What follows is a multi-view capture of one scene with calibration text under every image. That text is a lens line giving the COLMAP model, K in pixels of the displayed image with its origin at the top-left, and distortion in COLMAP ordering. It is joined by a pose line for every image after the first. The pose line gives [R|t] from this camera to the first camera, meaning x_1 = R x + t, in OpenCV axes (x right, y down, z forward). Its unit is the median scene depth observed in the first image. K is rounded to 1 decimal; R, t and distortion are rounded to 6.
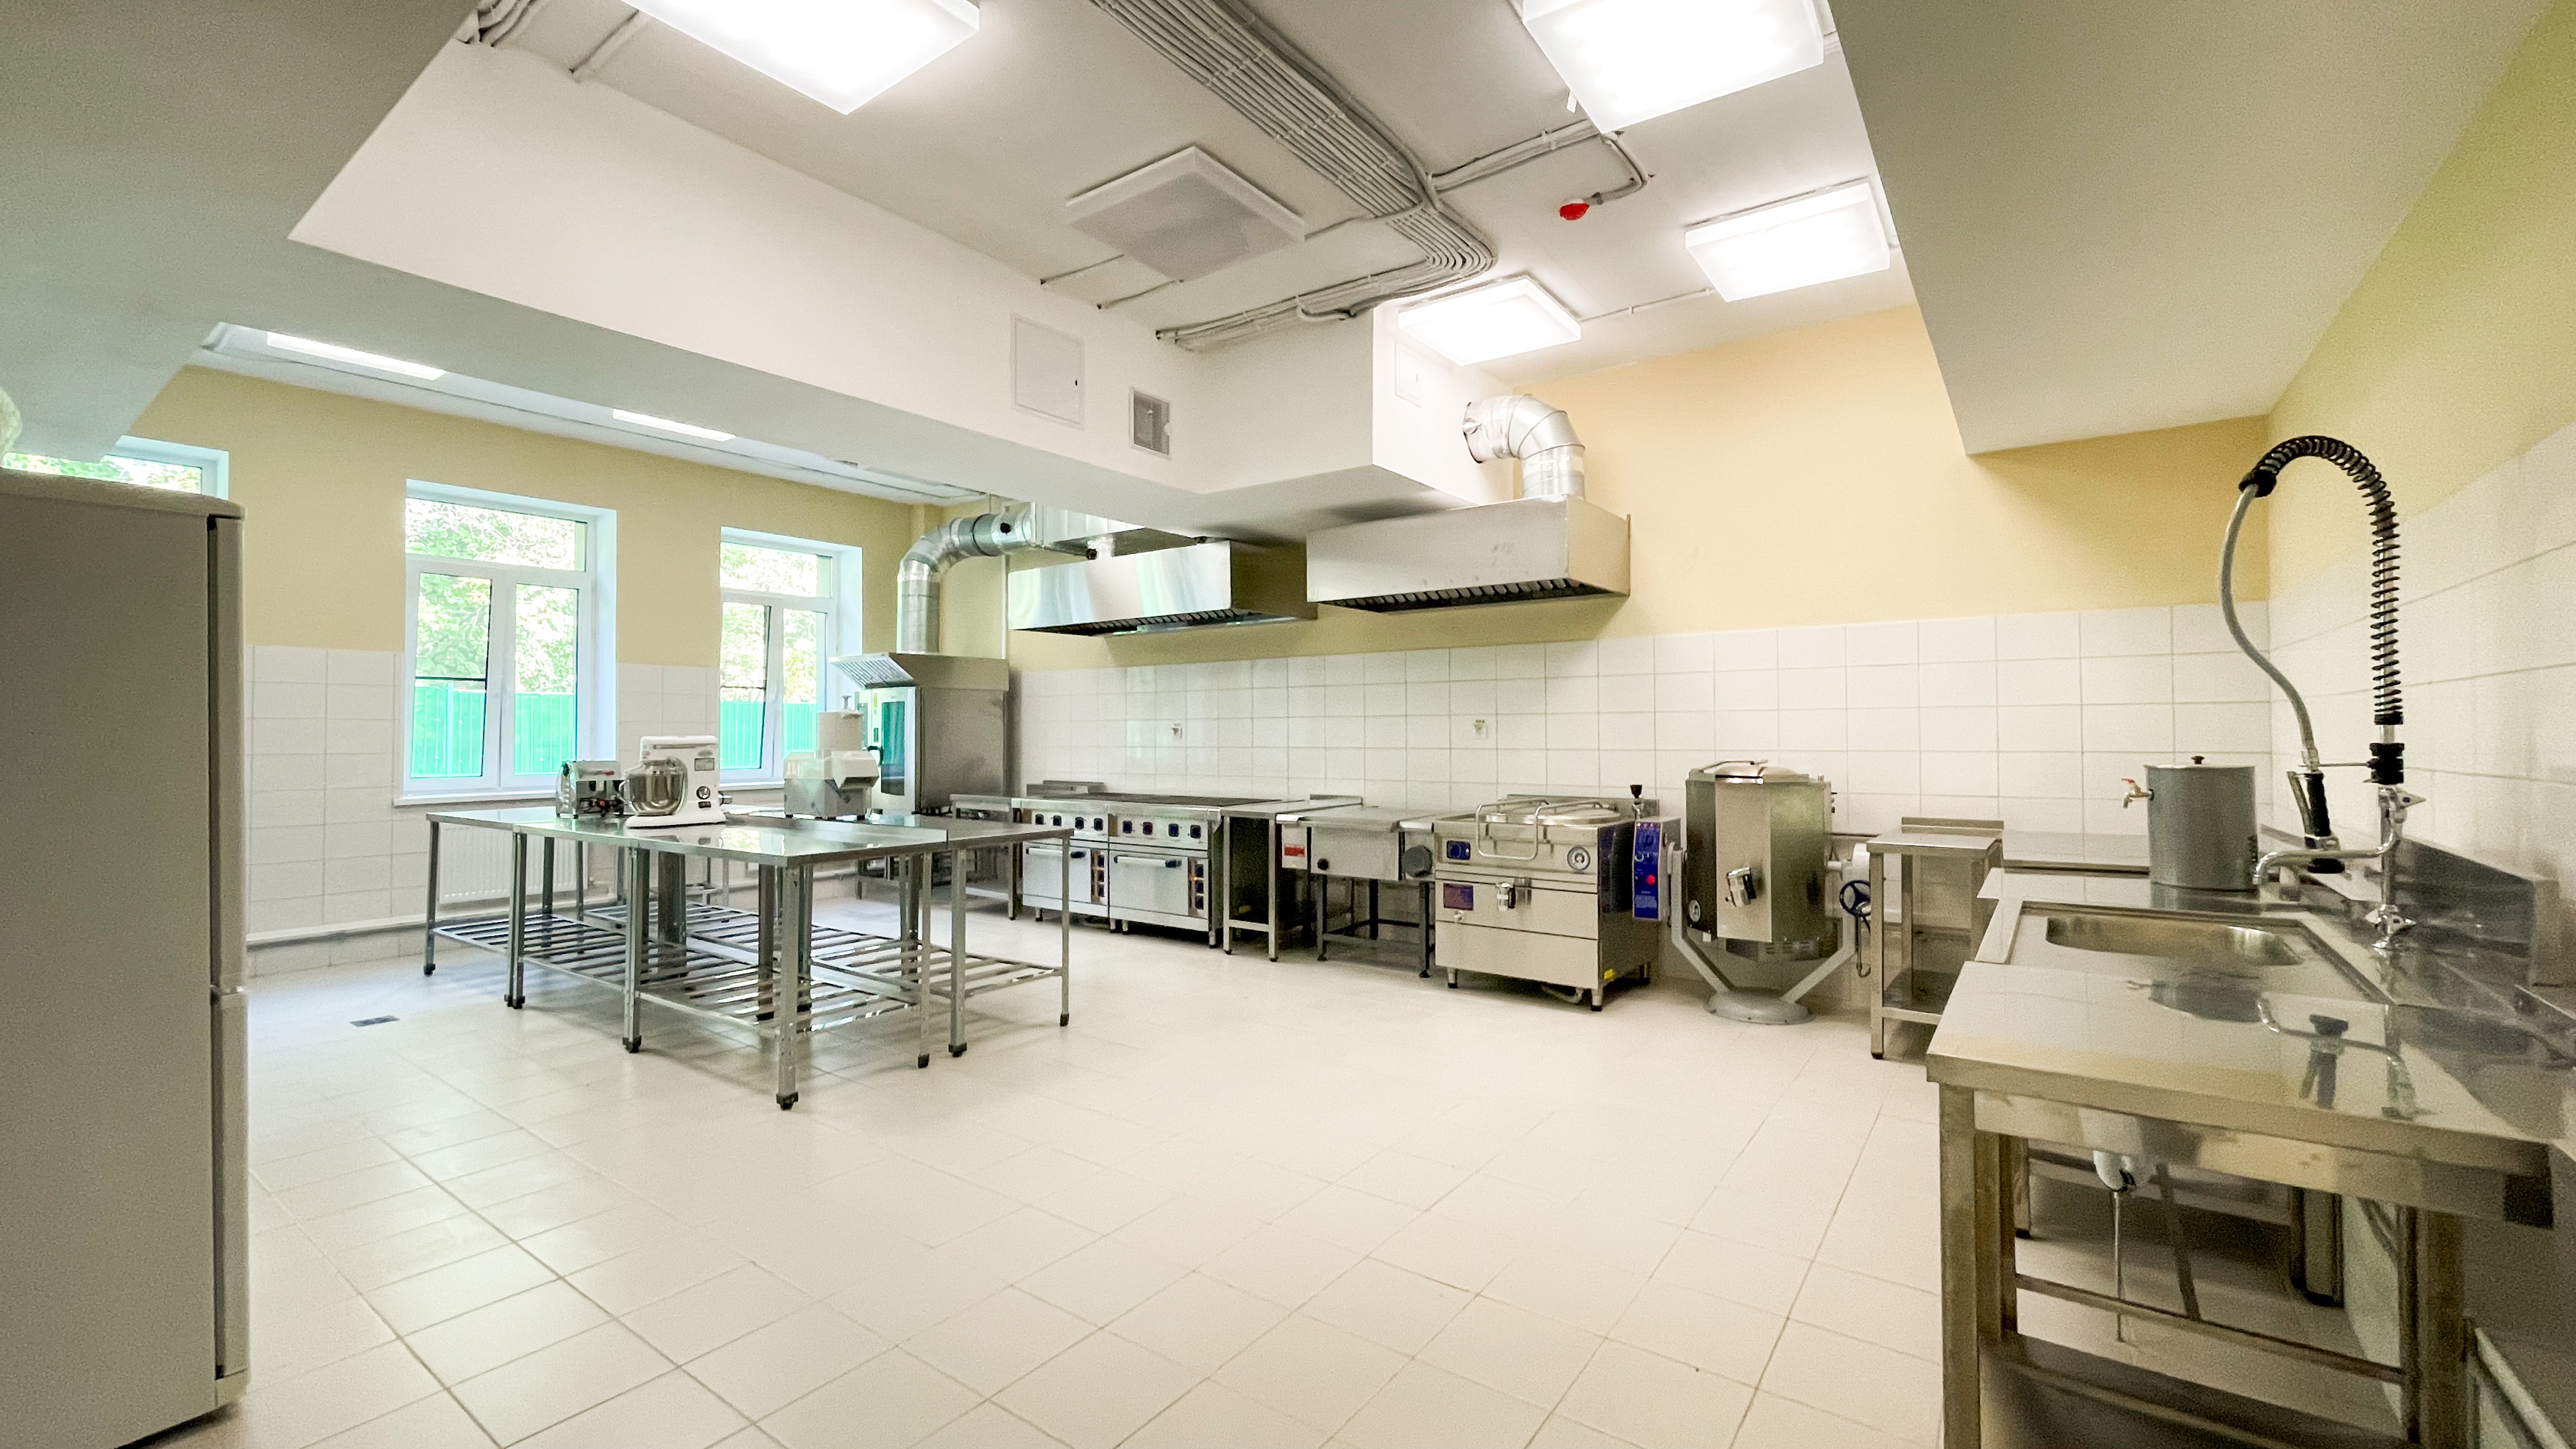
lens RADIAL K [[1051.3, 0, 1288.0], [0, 1051.3, 724.5], [0, 0, 1]] dist [0.000536, 0.000089]
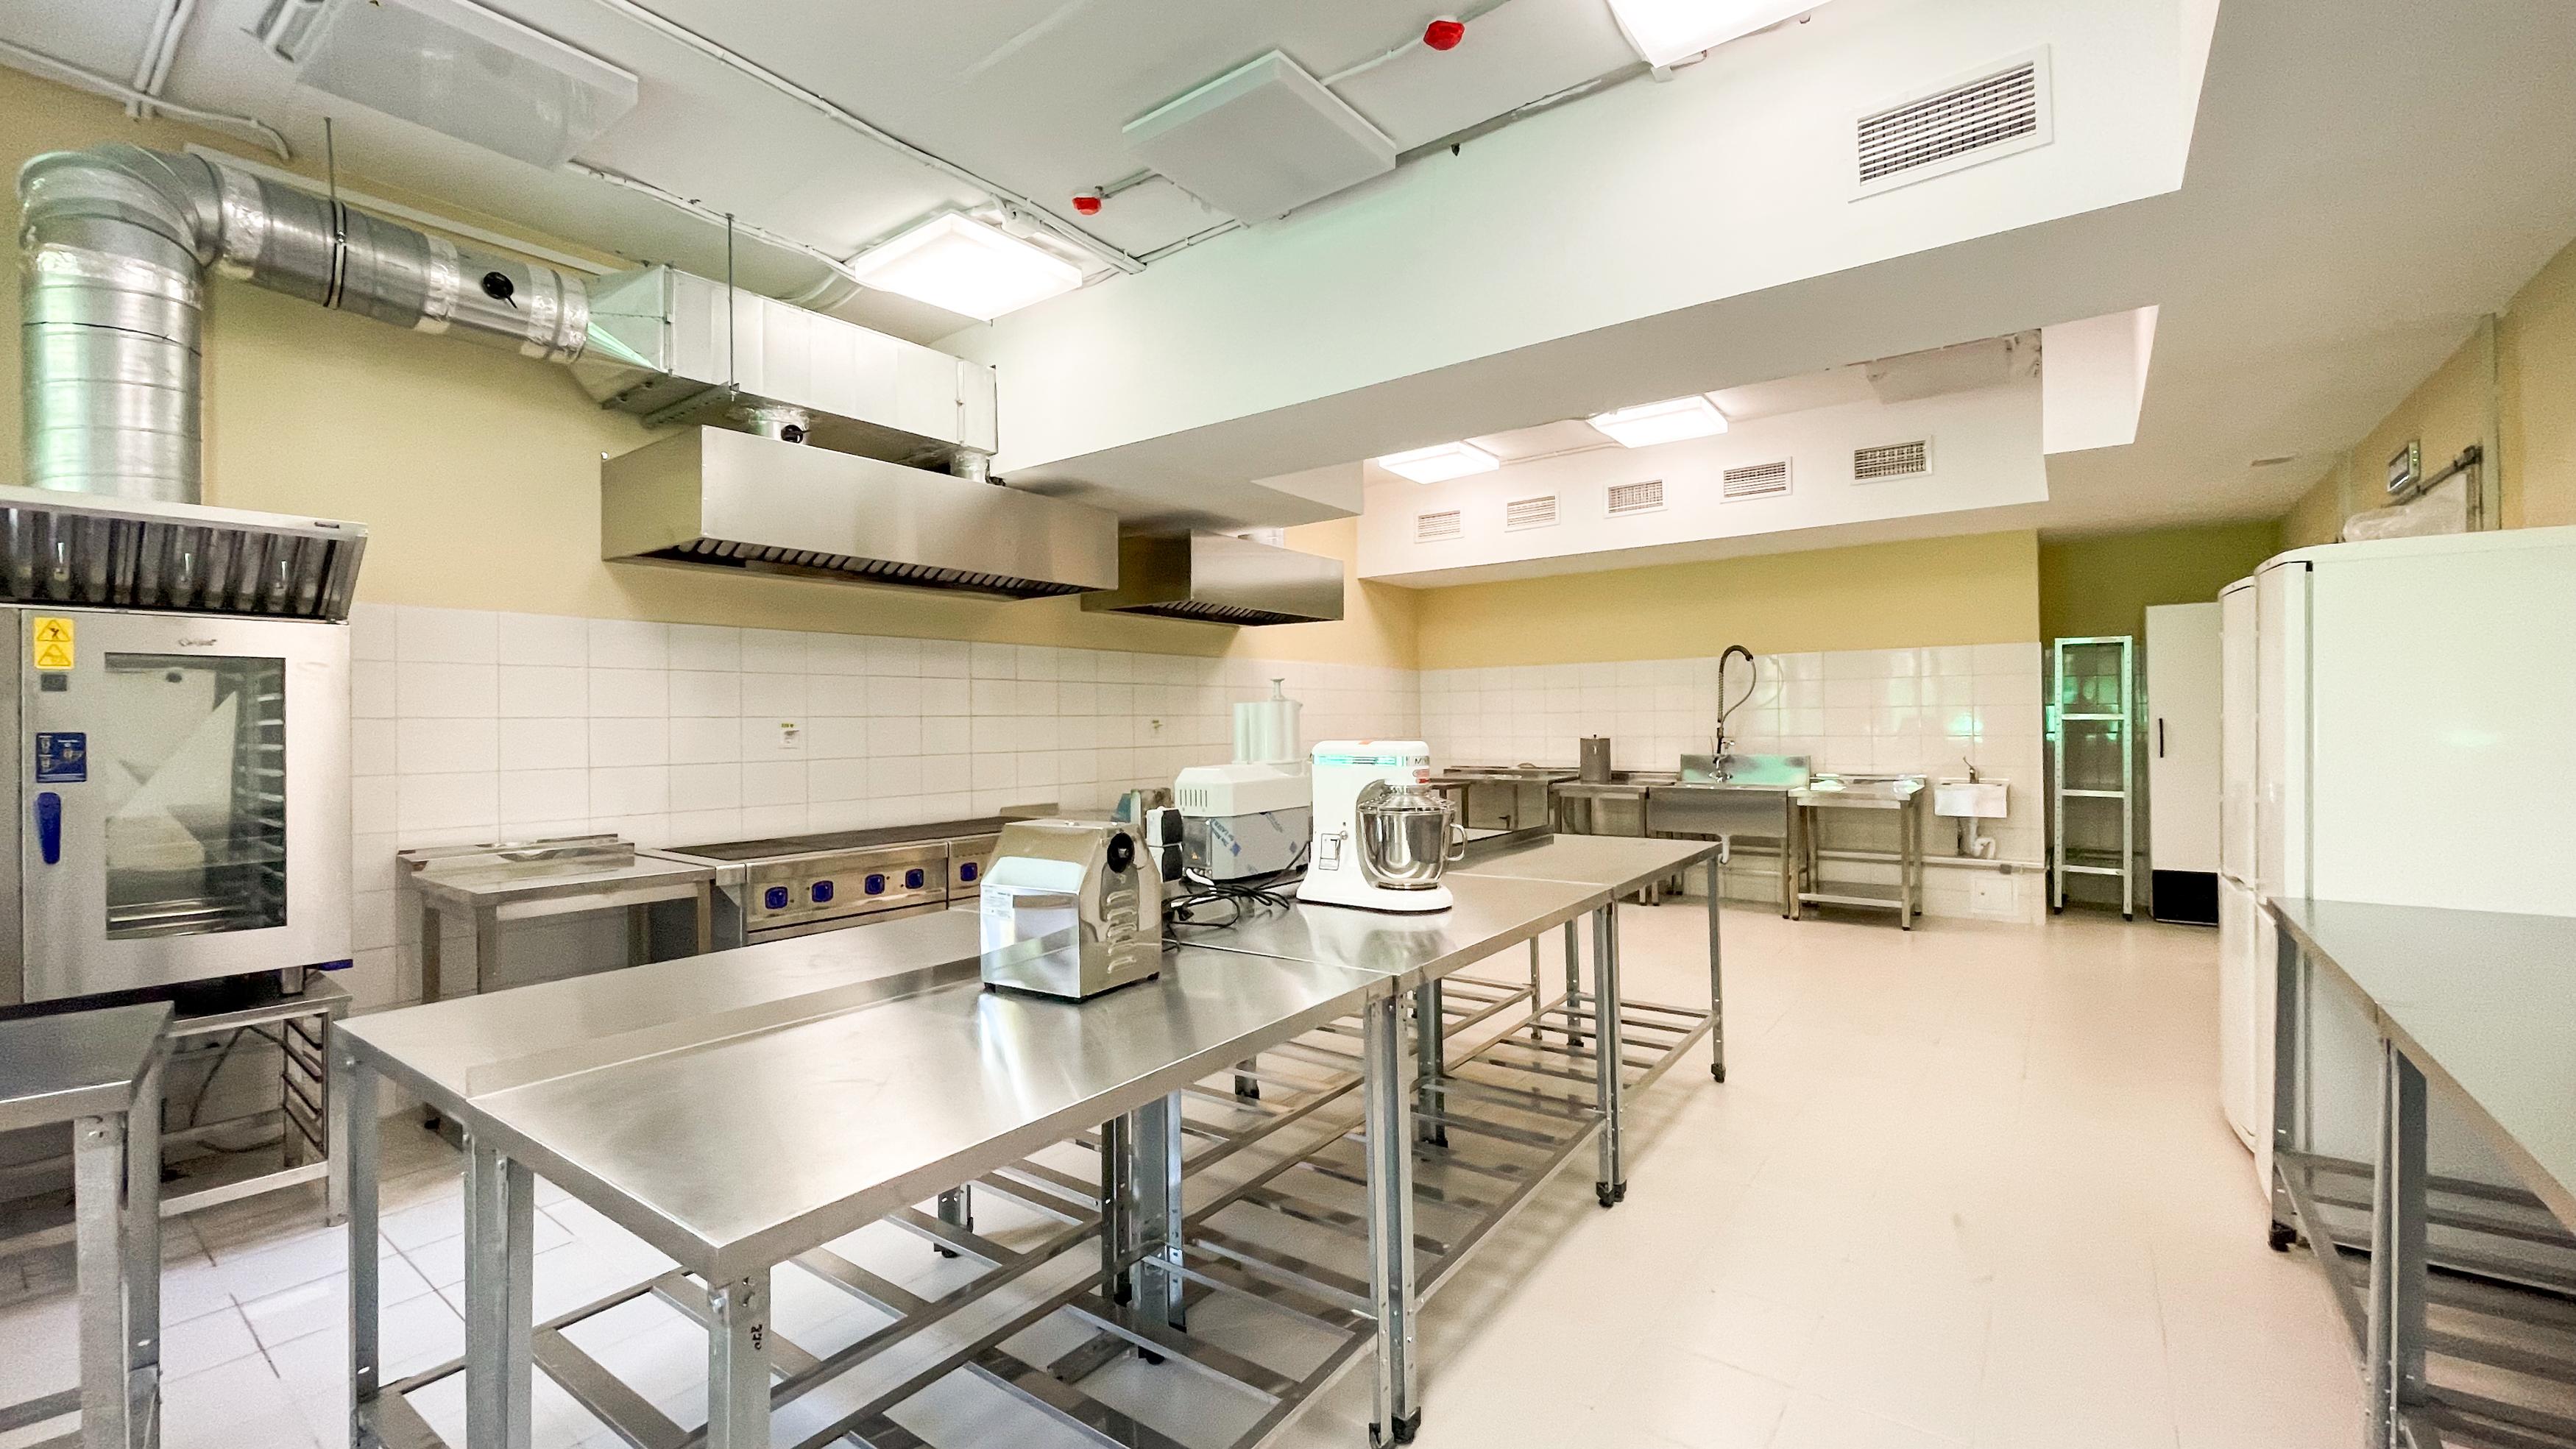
lens RADIAL K [[1051.3, 0, 1288.0], [0, 1051.3, 724.5], [0, 0, 1]] dist [0.000536, 0.000089]
pose [[0.001901, 0.000439, 0.999998, -0.754340], [0.012503, 0.999922, -0.000463, 0.002634], [-0.999920, 0.012504, 0.001896, 0.713341]]
